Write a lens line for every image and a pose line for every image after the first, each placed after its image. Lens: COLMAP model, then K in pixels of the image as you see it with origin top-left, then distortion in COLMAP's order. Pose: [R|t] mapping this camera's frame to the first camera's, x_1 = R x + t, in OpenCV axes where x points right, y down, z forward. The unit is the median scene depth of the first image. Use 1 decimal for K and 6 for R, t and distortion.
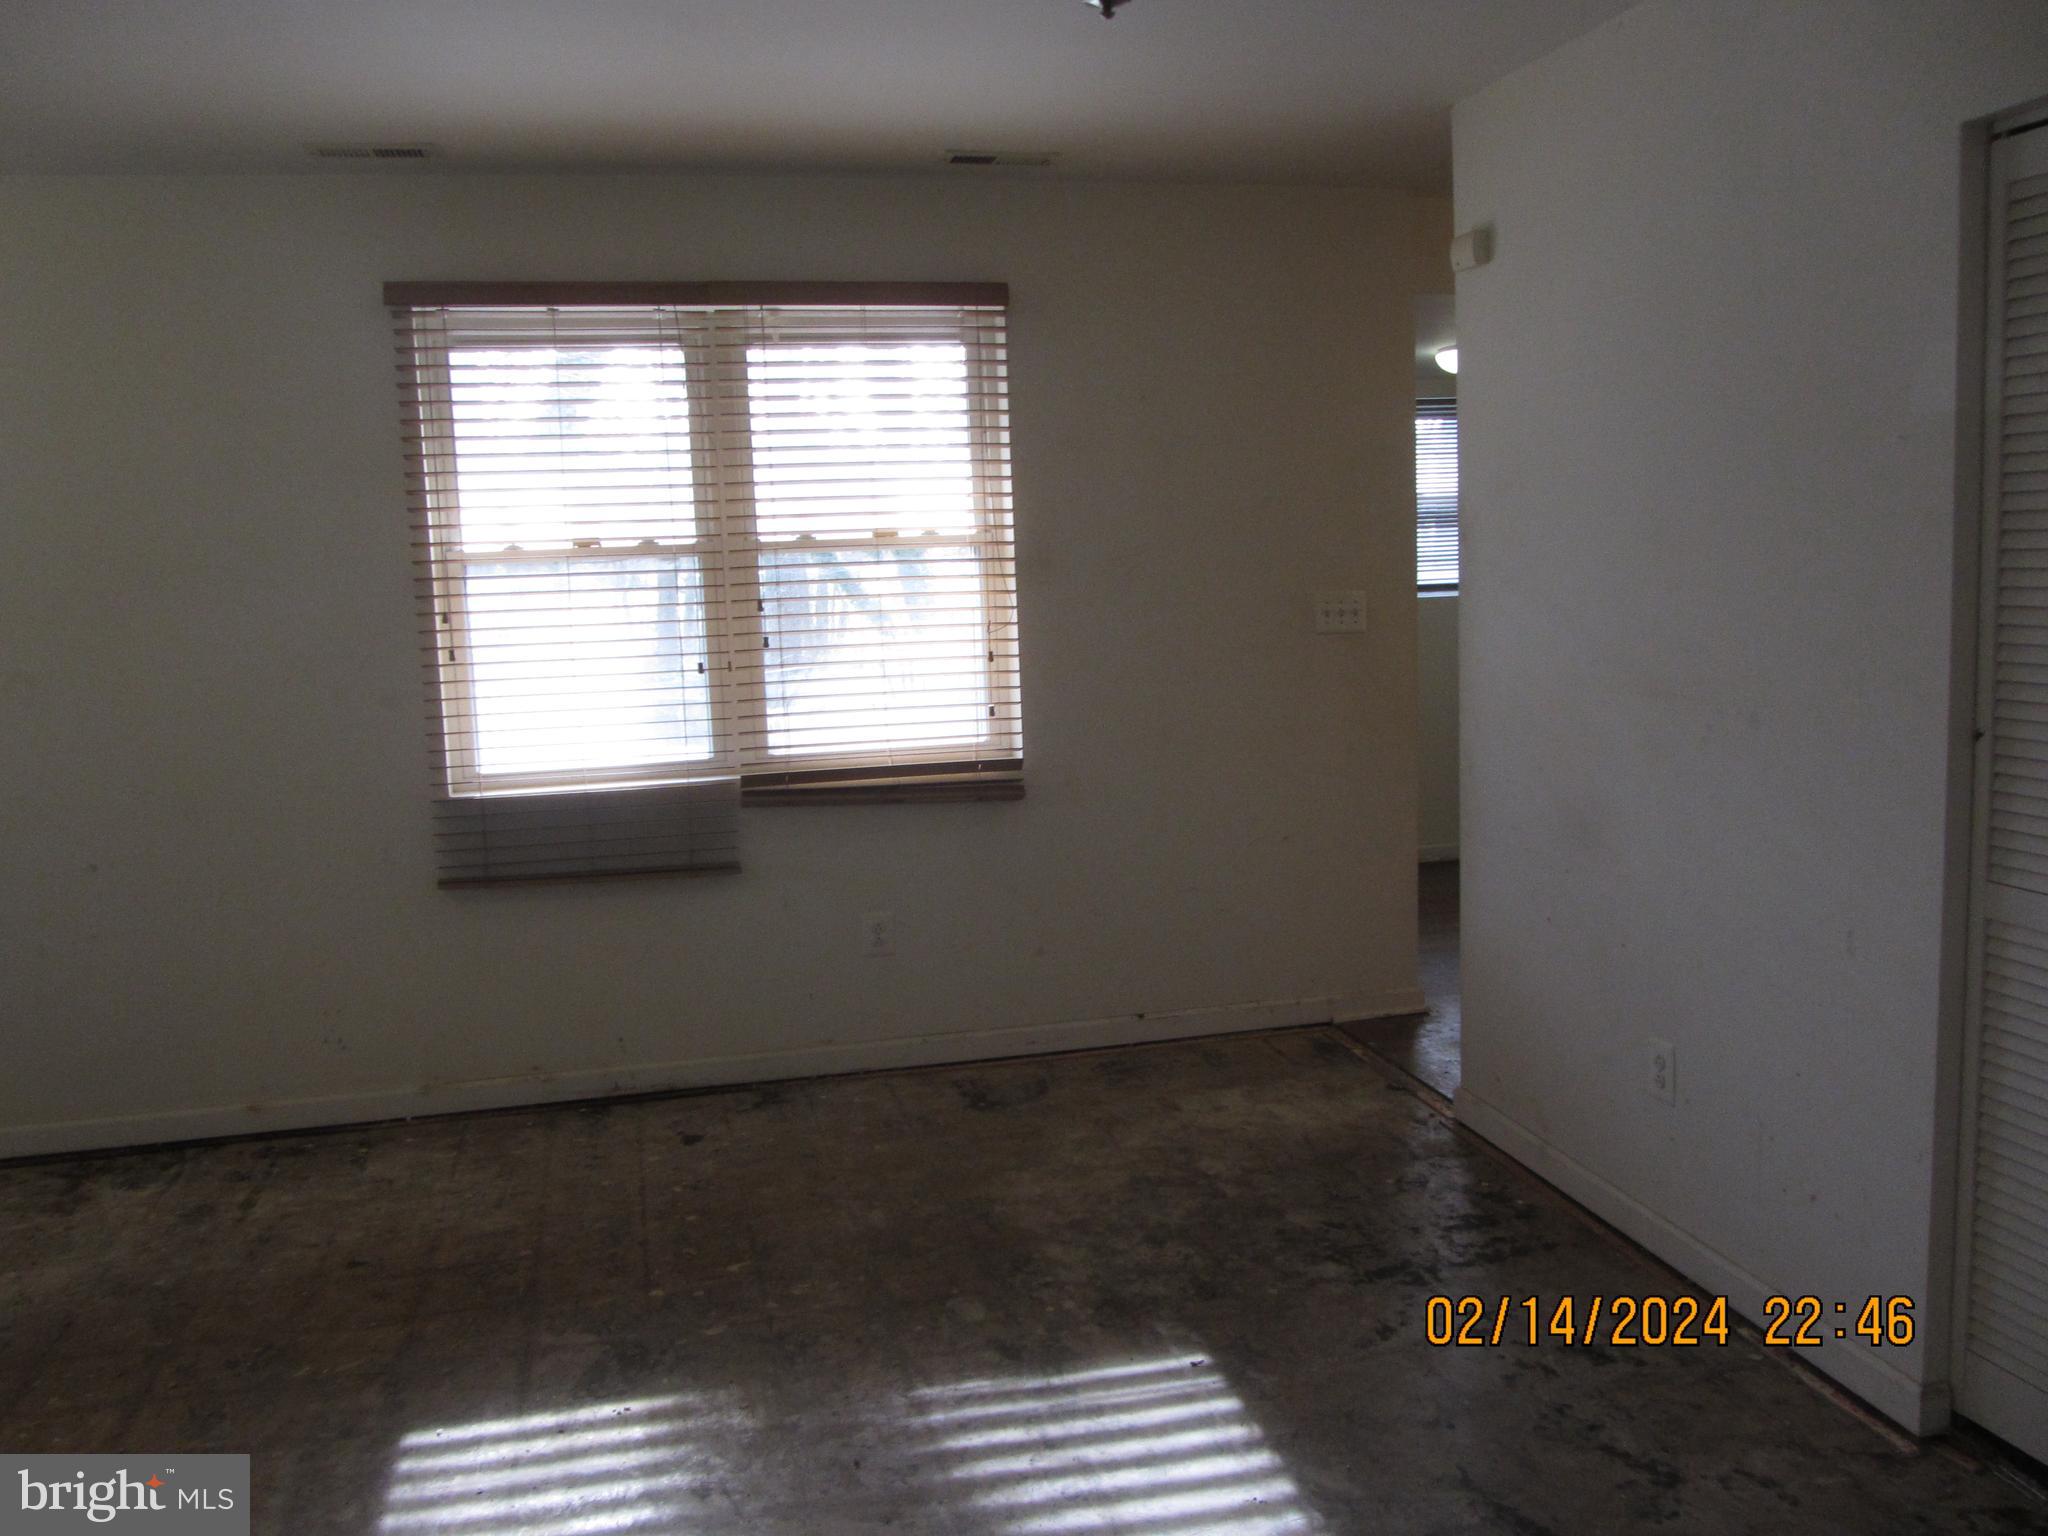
lens RADIAL K [[1686.4, 0, 1021.5], [0, 1686.4, 735.9], [0, 0, 1]] dist [-0.032498, 0.008799]
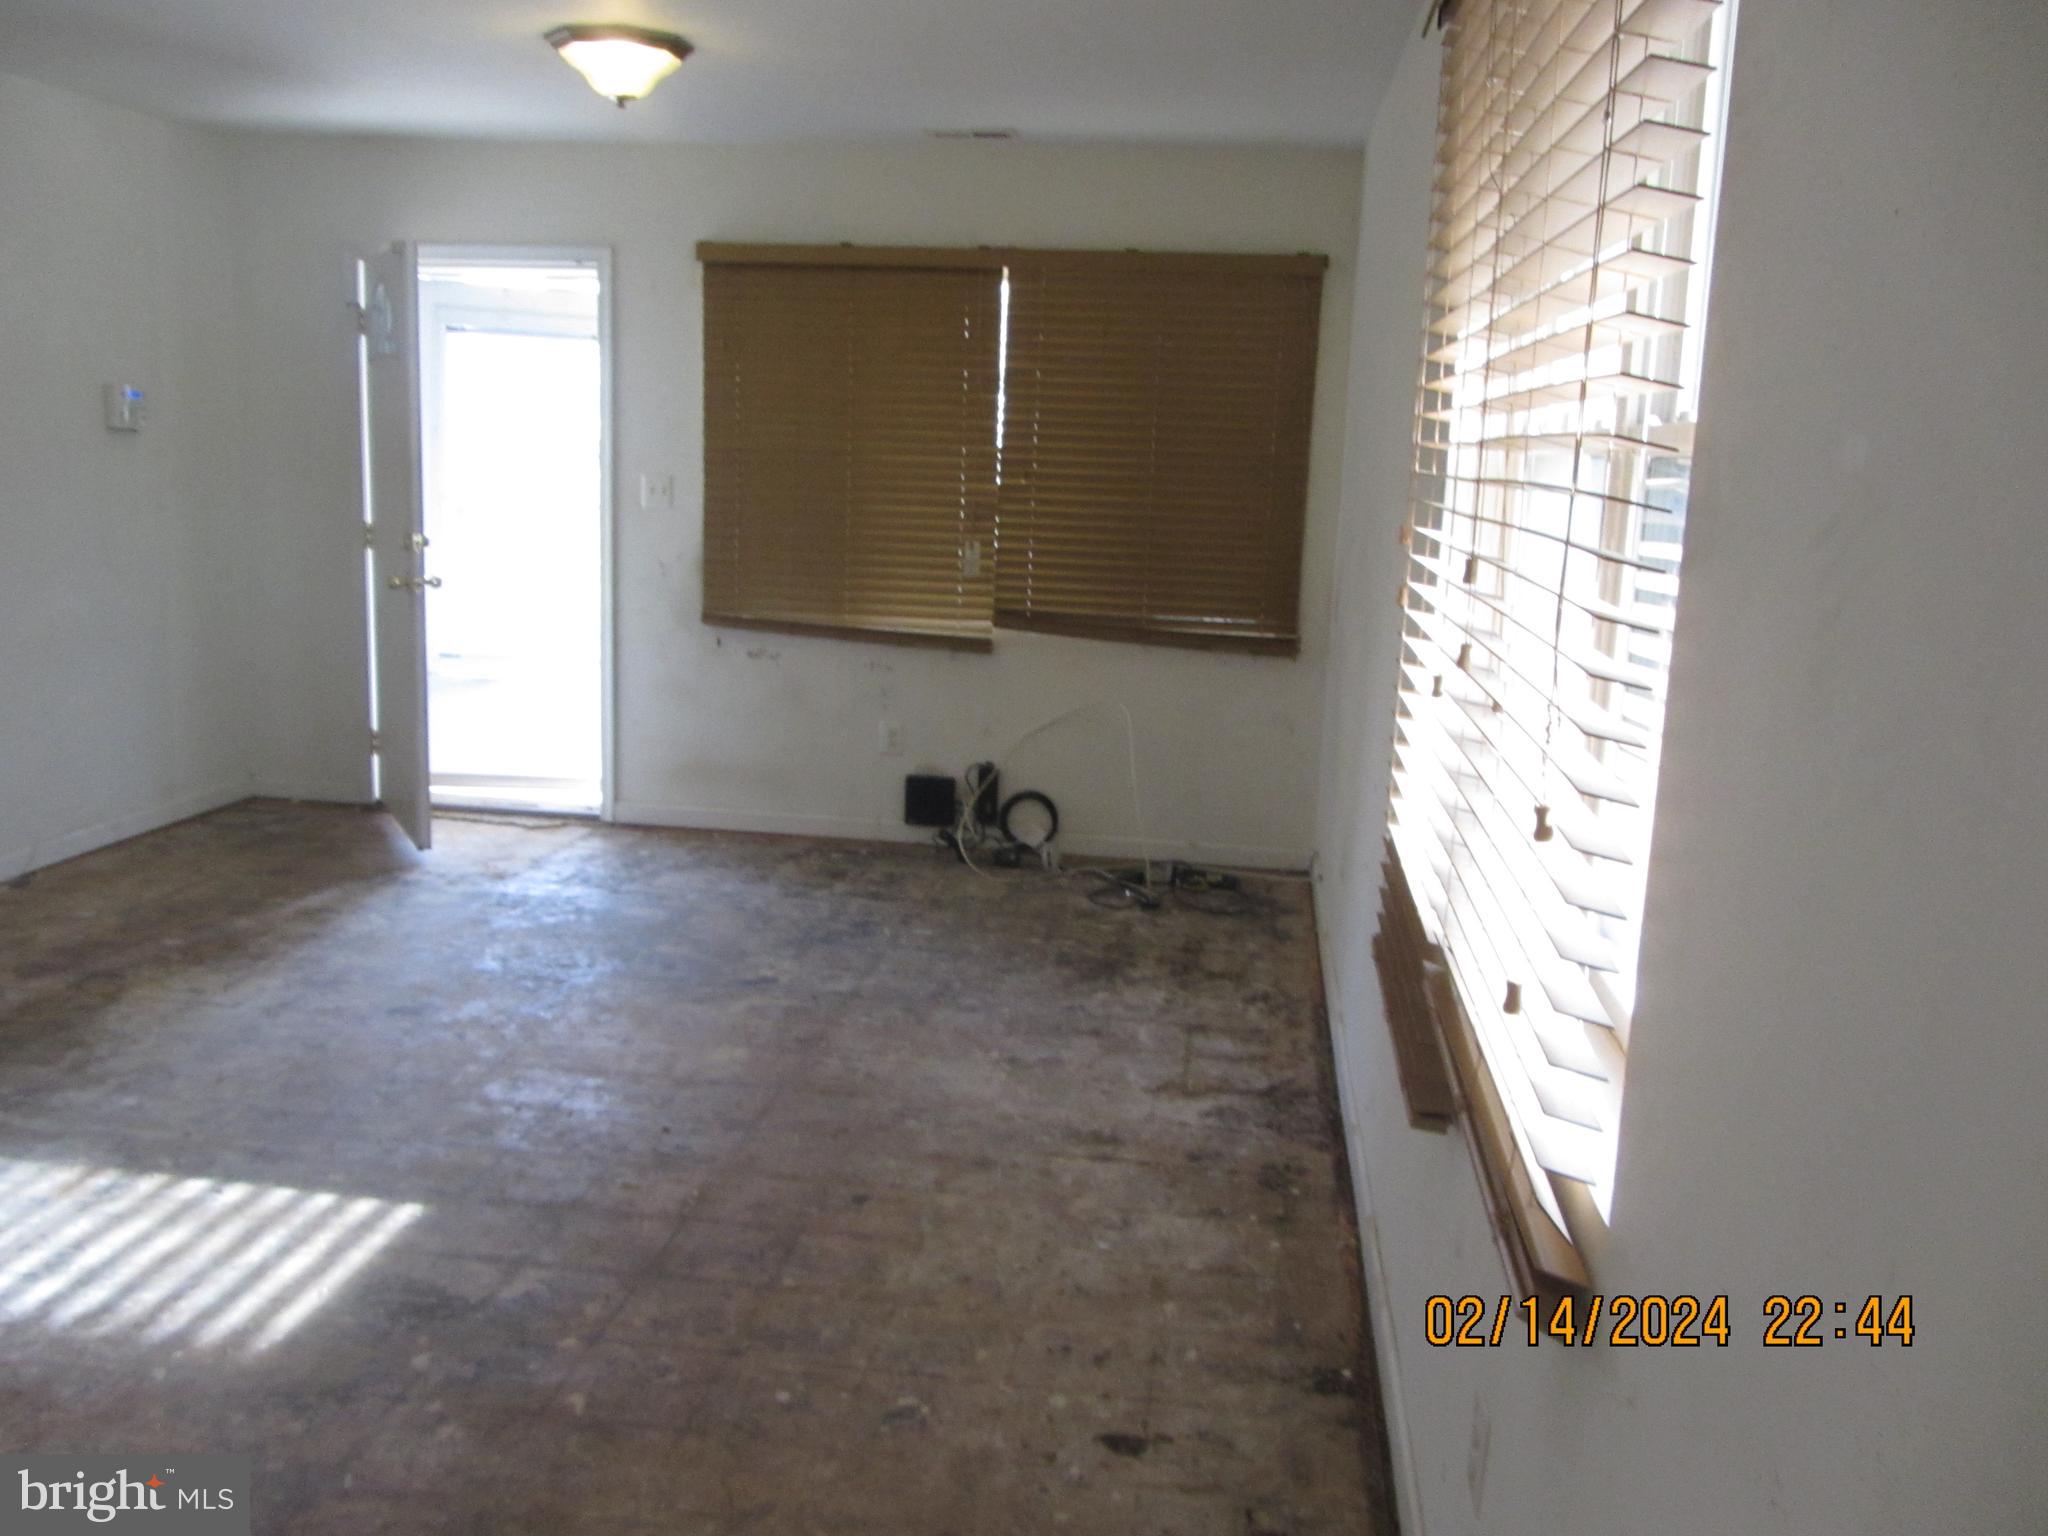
lens RADIAL K [[1686.4, 0, 1020.1], [0, 1686.4, 753.2], [0, 0, 1]] dist [-0.032498, 0.008799]
pose [[-0.347899, 0.191262, -0.917815, 0.310422], [-0.132000, 0.959225, 0.249926, -0.134926], [0.928193, 0.208100, -0.308467, 1.095518]]
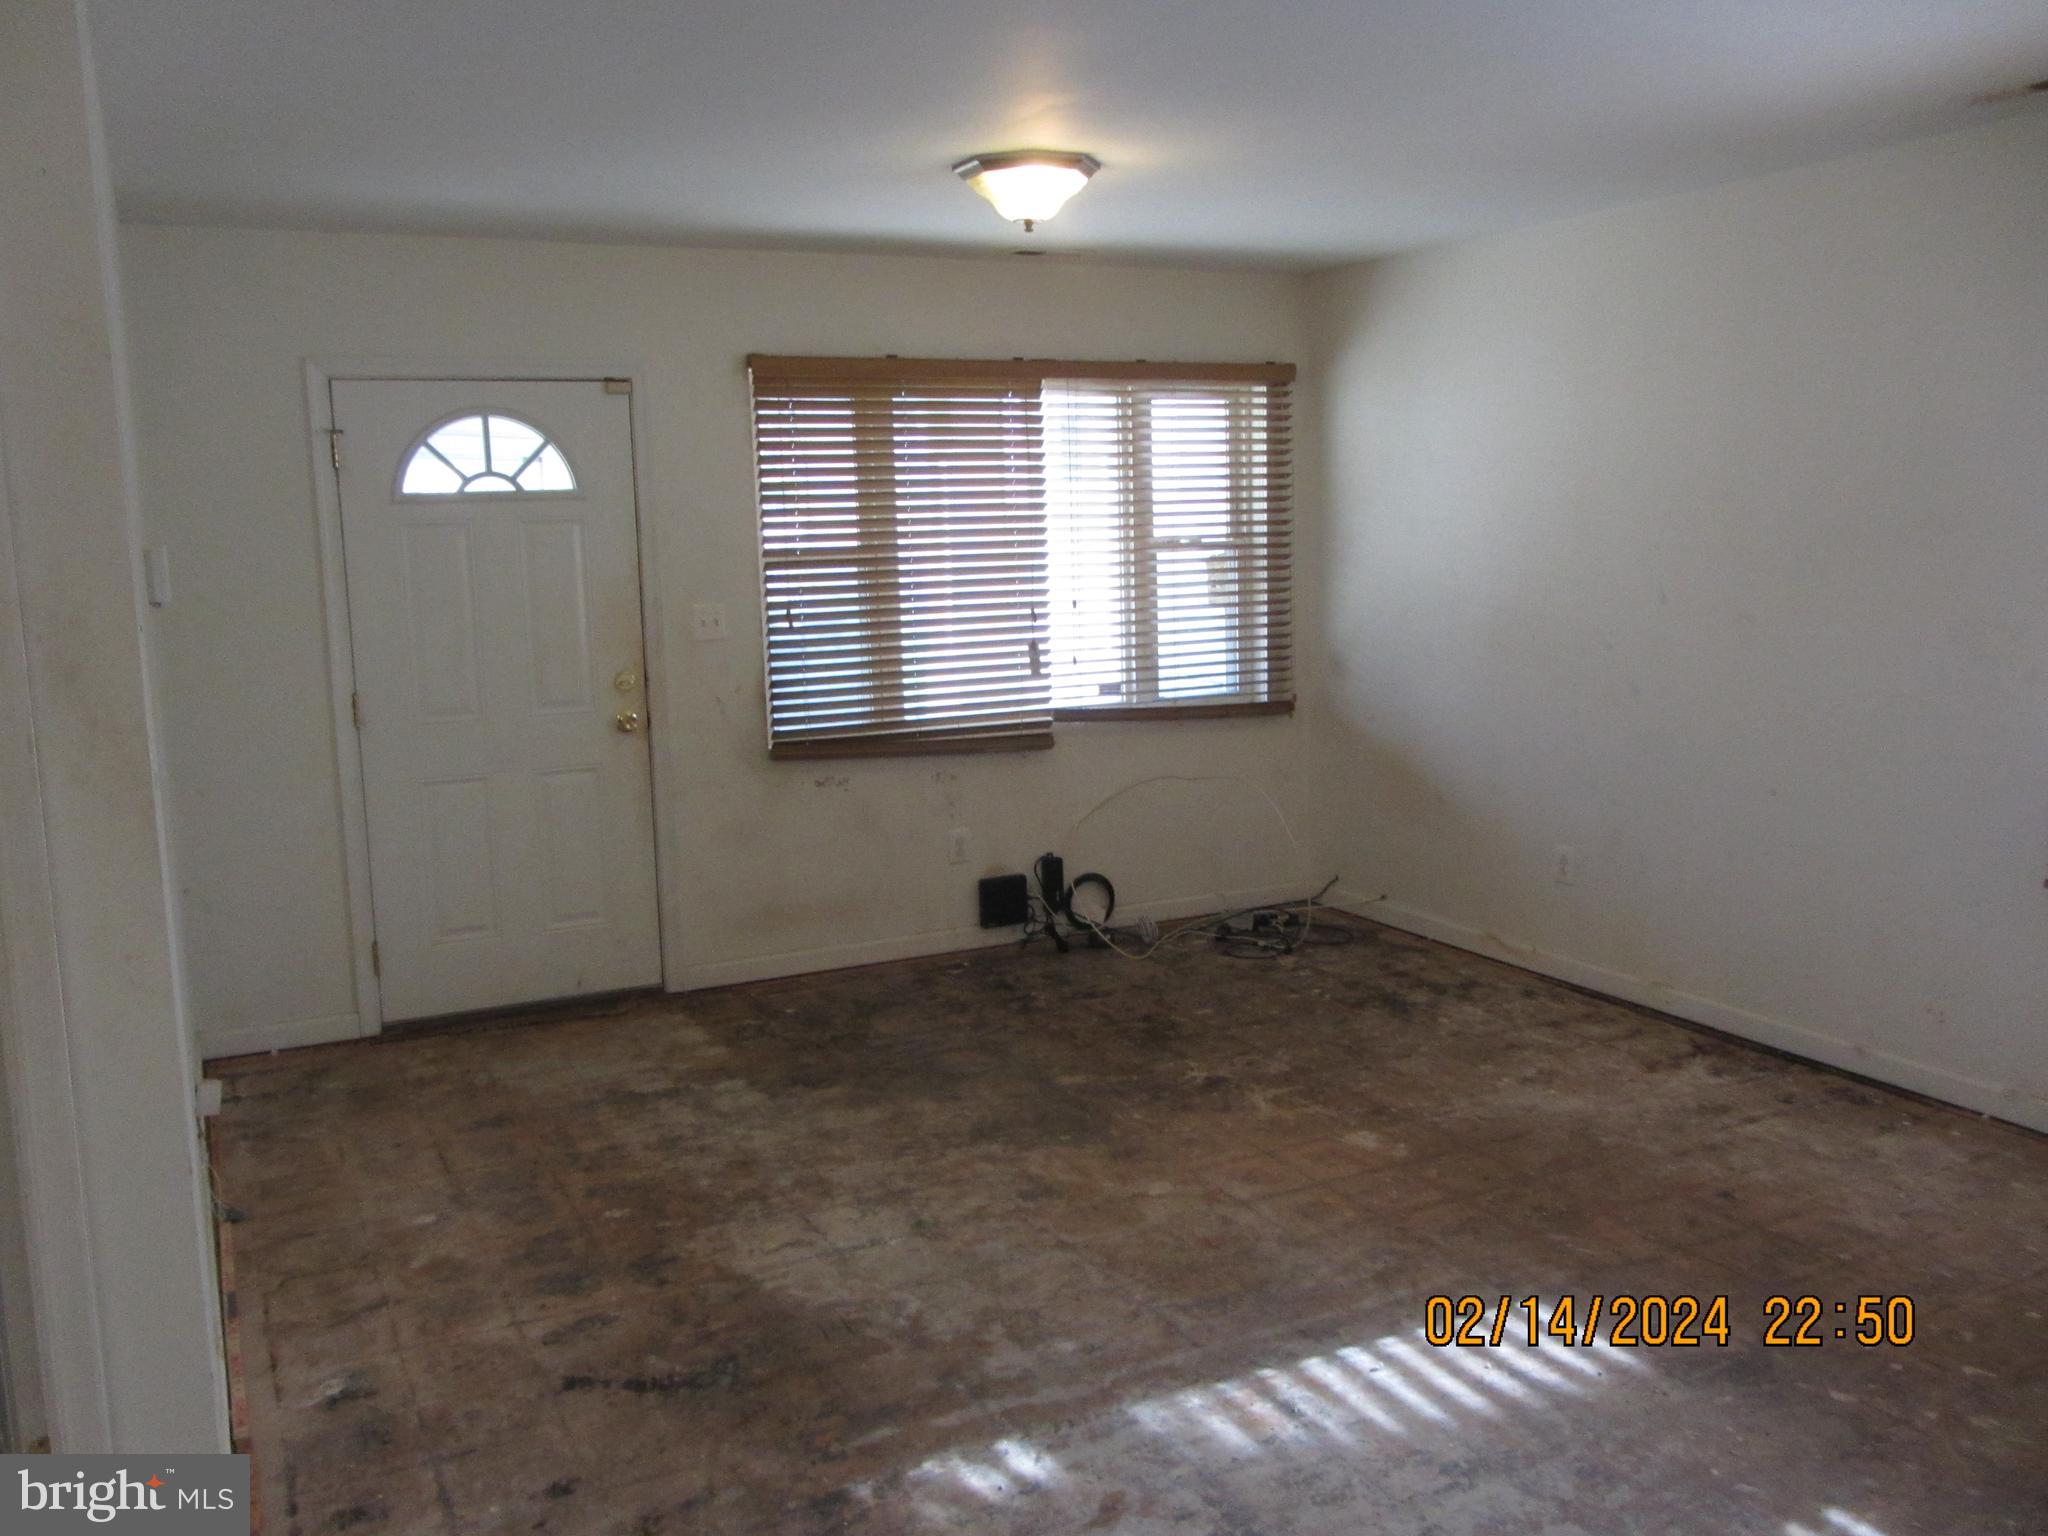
lens RADIAL K [[1686.4, 0, 1031.4], [0, 1686.4, 752.7], [0, 0, 1]] dist [-0.032498, 0.008799]
pose [[0.237905, 0.164905, -0.957187, 0.397104], [-0.094286, 0.984749, 0.146219, -0.065383], [0.966701, 0.055464, 0.249825, 0.238000]]
